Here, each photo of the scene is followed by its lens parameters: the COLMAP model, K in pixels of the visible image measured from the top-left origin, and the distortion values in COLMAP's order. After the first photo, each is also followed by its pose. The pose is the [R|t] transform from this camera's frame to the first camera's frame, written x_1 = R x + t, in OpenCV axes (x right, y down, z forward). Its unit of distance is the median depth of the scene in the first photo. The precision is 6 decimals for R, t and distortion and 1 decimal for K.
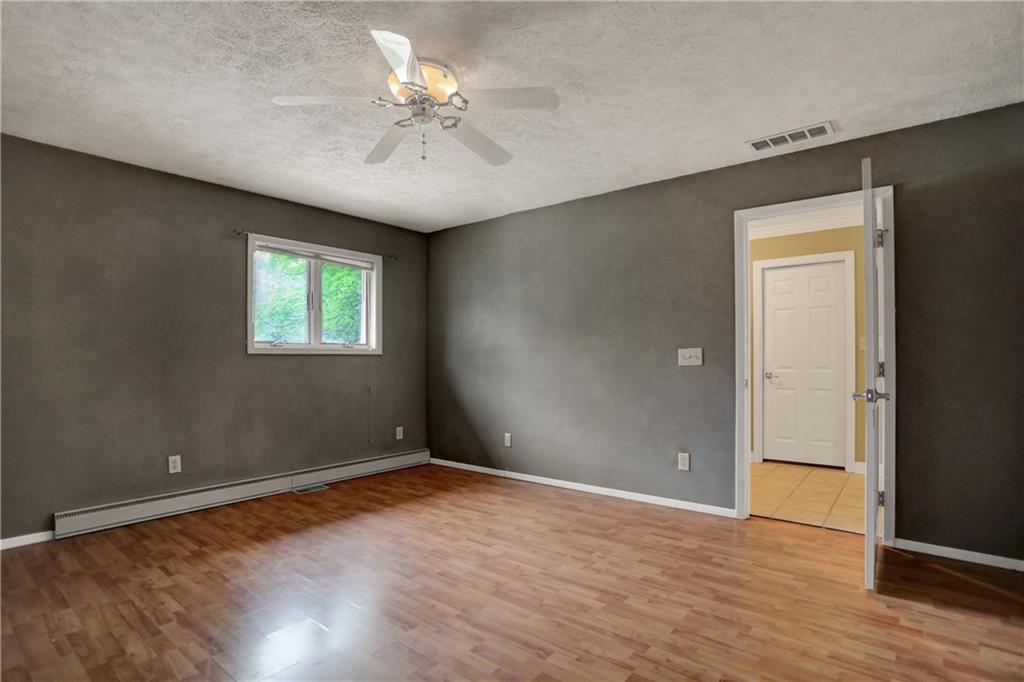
lens RADIAL K [[504.1, 0, 521.3], [0, 504.1, 343.5], [0, 0, 1]] dist [-0.058871, 0.023120]
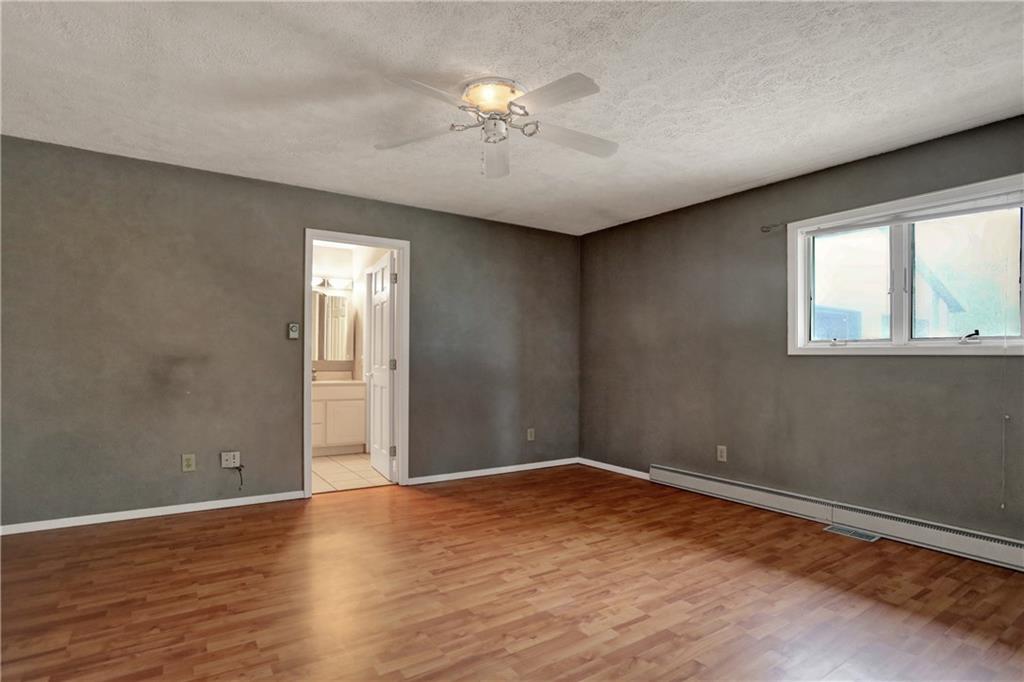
lens RADIAL K [[504.1, 0, 521.3], [0, 504.1, 343.5], [0, 0, 1]] dist [-0.058871, 0.023120]
pose [[-0.254769, -0.026132, -0.966649, 0.546017], [0.019470, 0.999294, -0.032146, 0.022896], [0.966806, -0.027011, -0.254081, 0.891186]]
